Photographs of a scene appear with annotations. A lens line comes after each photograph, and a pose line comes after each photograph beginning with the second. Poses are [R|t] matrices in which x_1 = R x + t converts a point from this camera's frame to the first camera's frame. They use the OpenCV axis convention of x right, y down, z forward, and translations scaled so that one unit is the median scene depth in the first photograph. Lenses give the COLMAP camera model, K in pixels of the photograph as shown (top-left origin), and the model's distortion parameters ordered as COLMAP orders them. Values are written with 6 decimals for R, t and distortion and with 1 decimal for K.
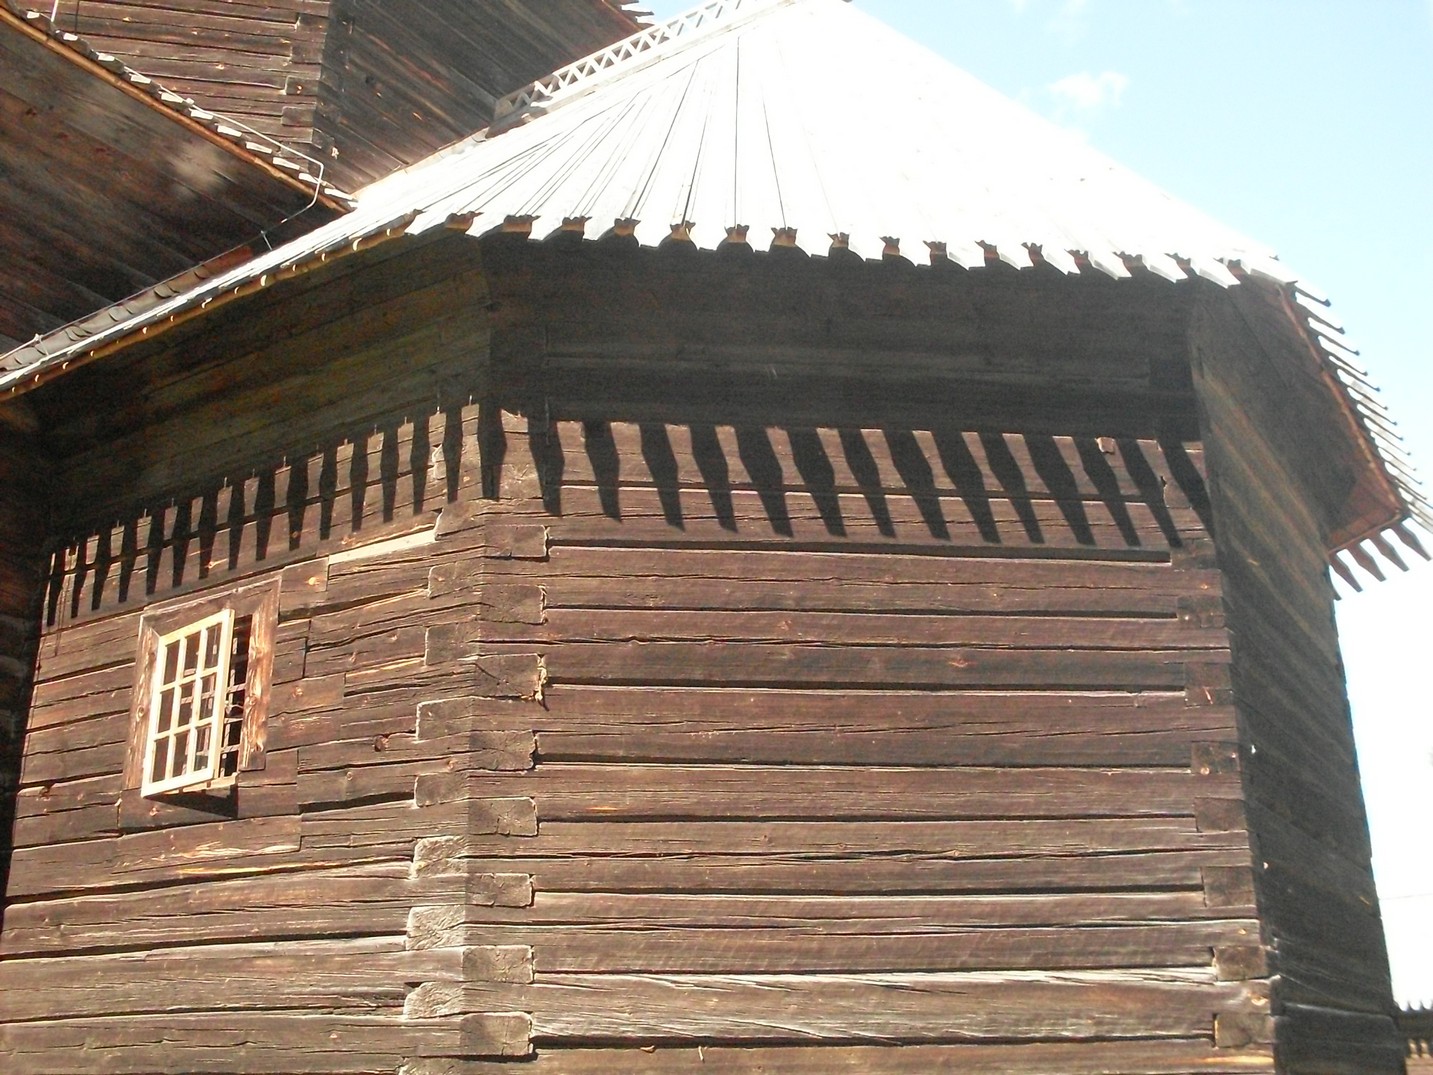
lens RADIAL K [[1614.5, 0, 700.0], [0, 1614.5, 520.1], [0, 0, 1]] dist [-0.223676, 0.312681]
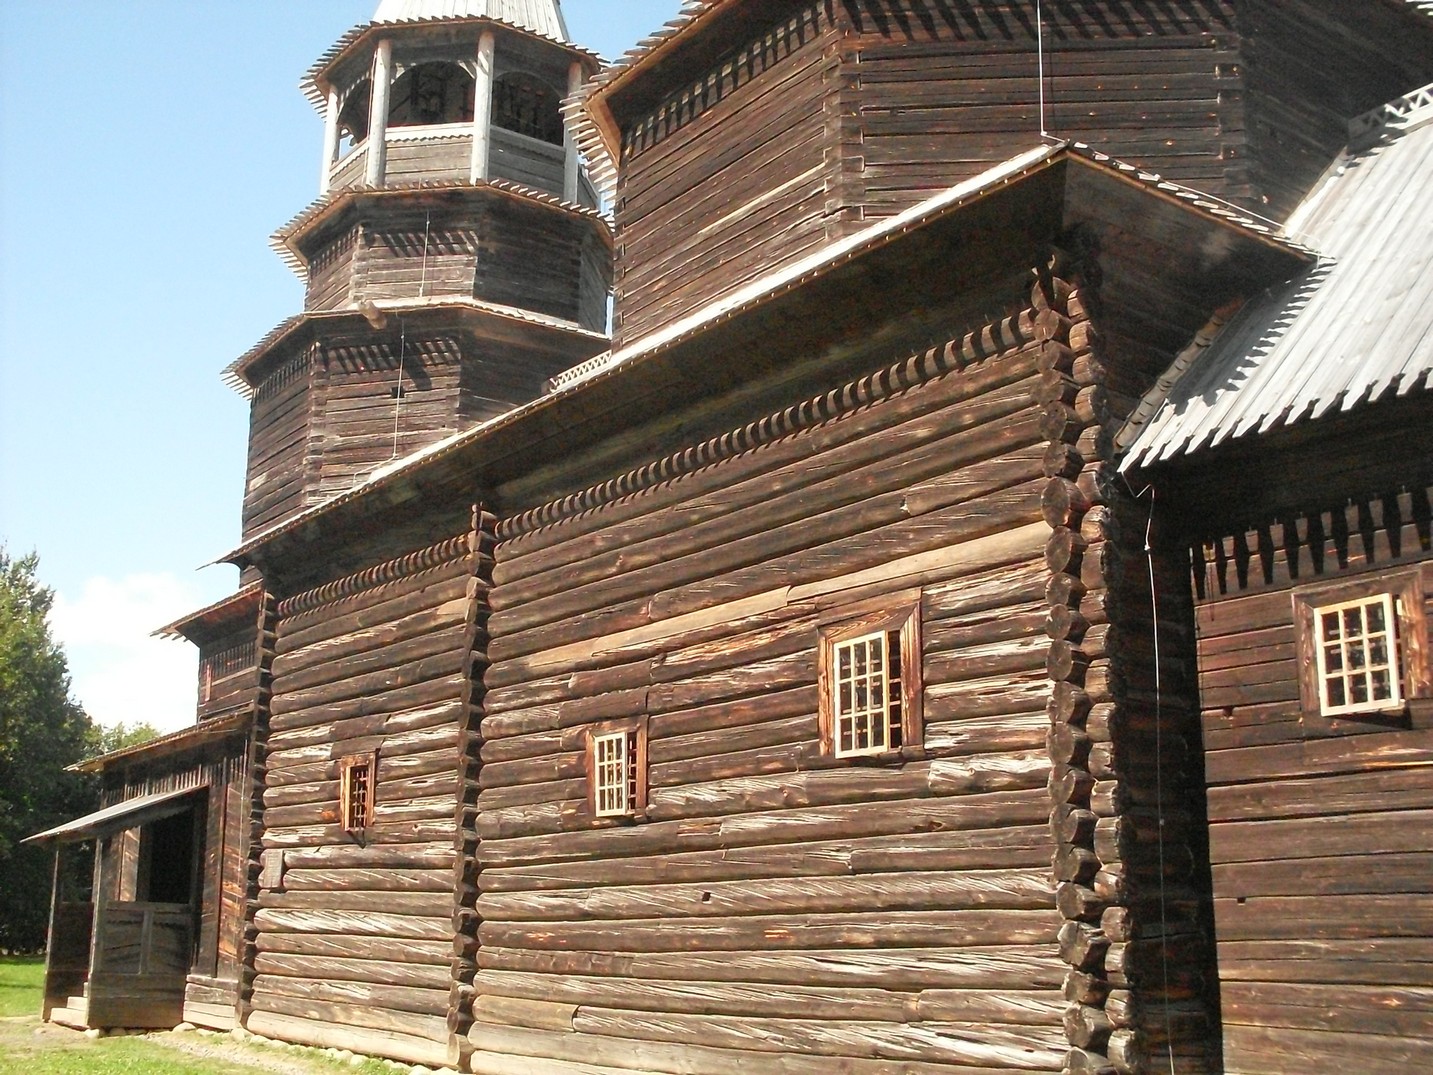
lens RADIAL K [[1614.5, 0, 700.0], [0, 1614.5, 520.1], [0, 0, 1]] dist [-0.223676, 0.312681]
pose [[0.947866, -0.067882, -0.311355, -0.446719], [0.103150, 0.989804, 0.098221, -0.227069], [0.301513, -0.125217, 0.945204, -0.605590]]
